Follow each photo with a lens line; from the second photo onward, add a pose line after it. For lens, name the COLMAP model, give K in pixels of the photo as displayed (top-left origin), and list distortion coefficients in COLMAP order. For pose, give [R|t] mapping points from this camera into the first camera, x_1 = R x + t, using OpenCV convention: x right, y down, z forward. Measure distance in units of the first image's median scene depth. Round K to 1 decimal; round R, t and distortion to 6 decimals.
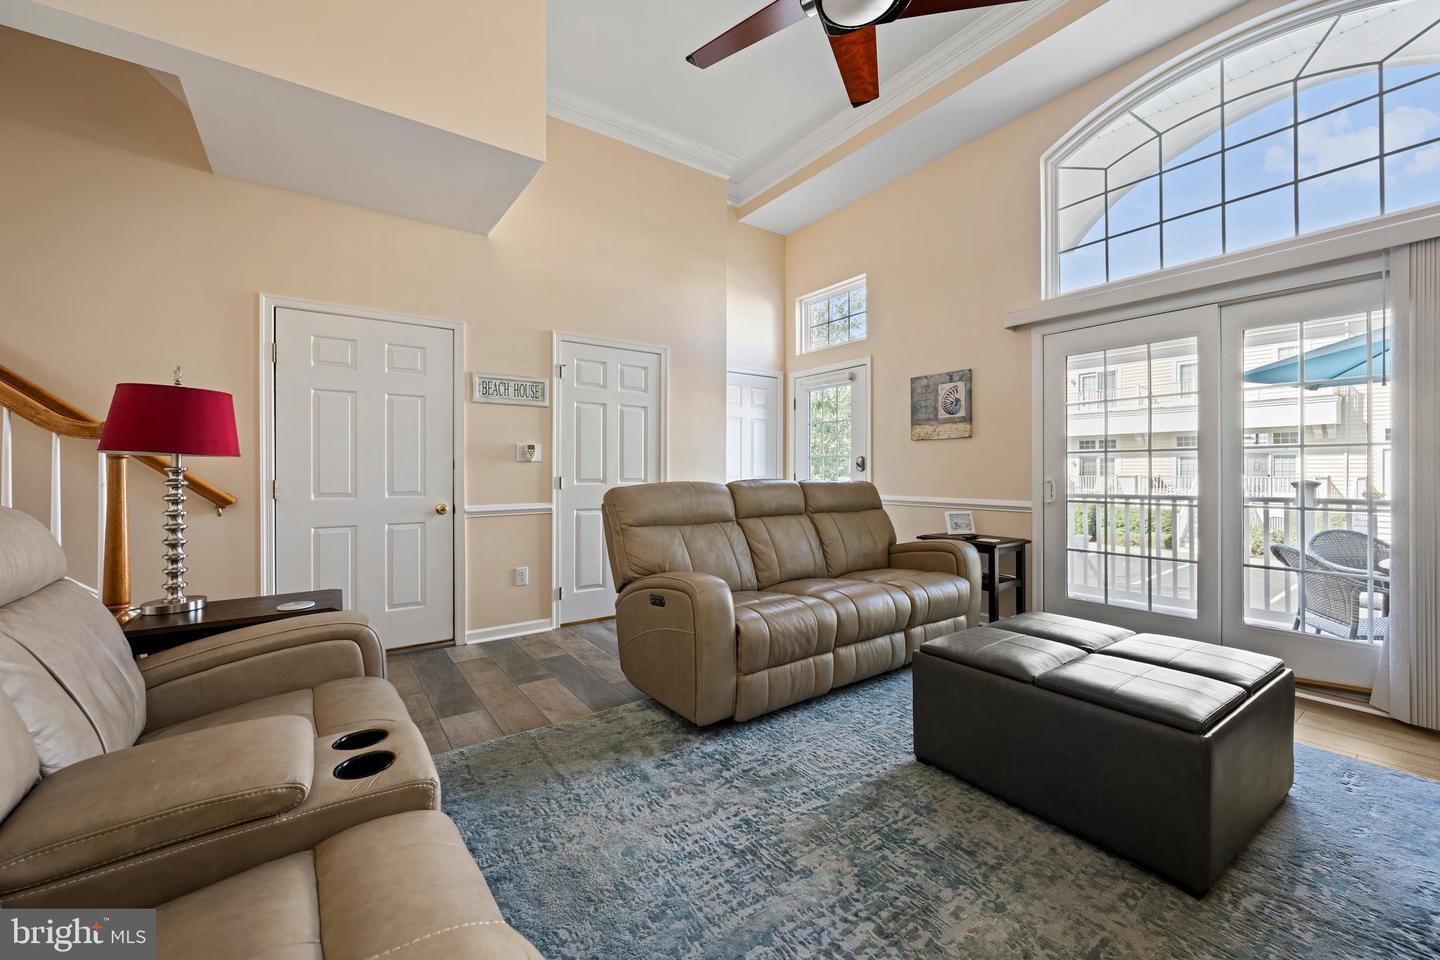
lens RADIAL K [[561.0, 0, 717.5], [0, 561.0, 478.2], [0, 0, 1]] dist [-0.002643, -0.000026]
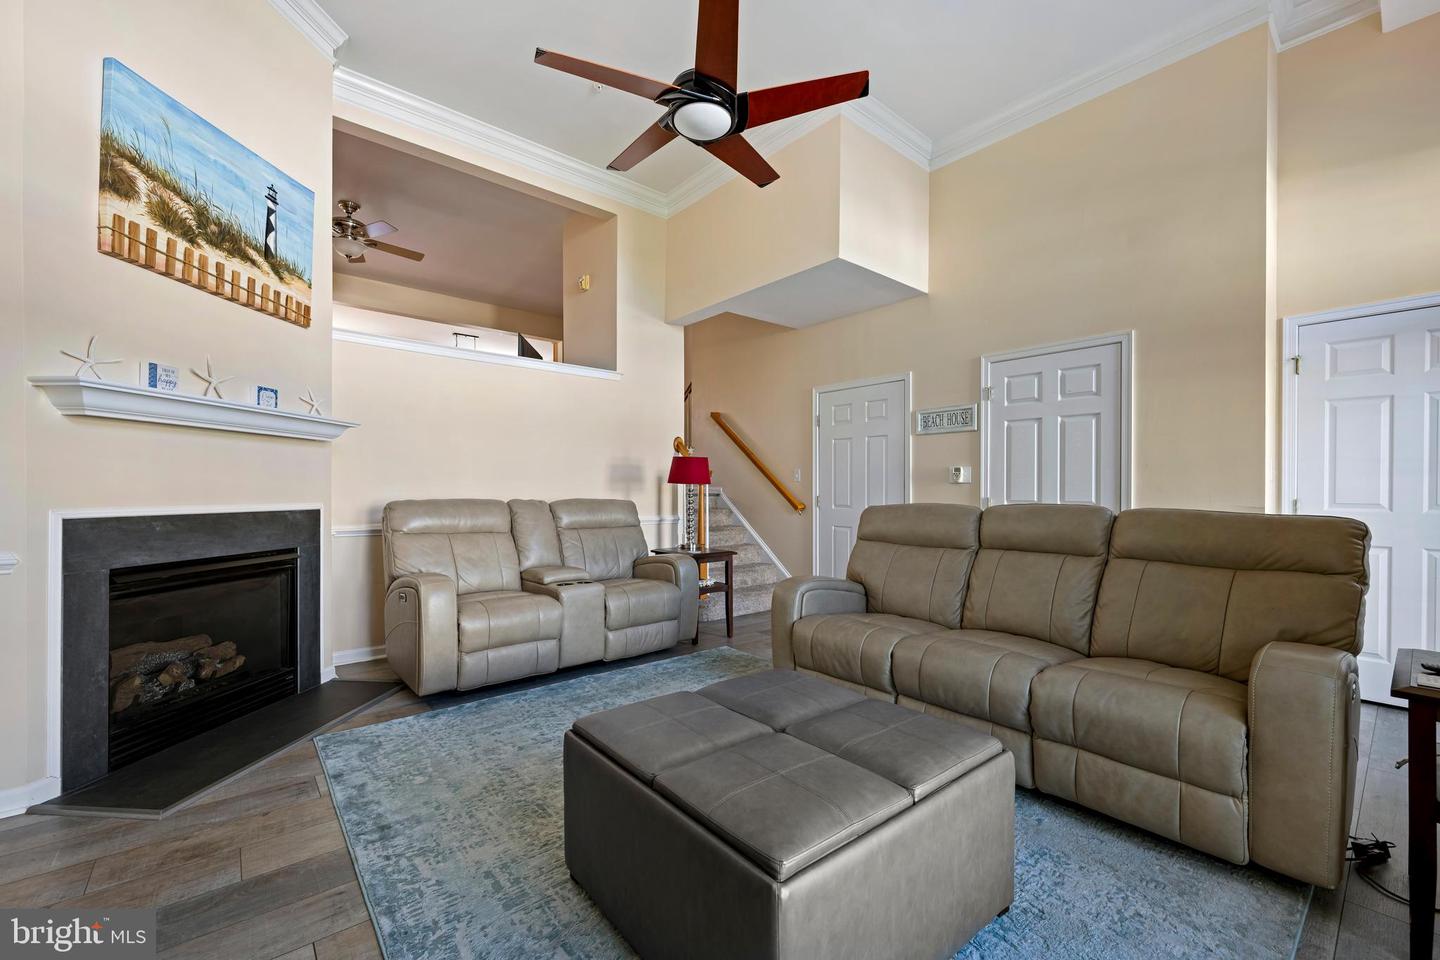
lens RADIAL K [[582.6, 0, 717.9], [0, 582.6, 475.5], [0, 0, 1]] dist [0.000580, 0.000179]
pose [[0.072337, -0.015129, -0.997266, 0.752359], [-0.013410, 0.999780, -0.016140, -0.019646], [0.997290, 0.014541, 0.072118, 0.450121]]
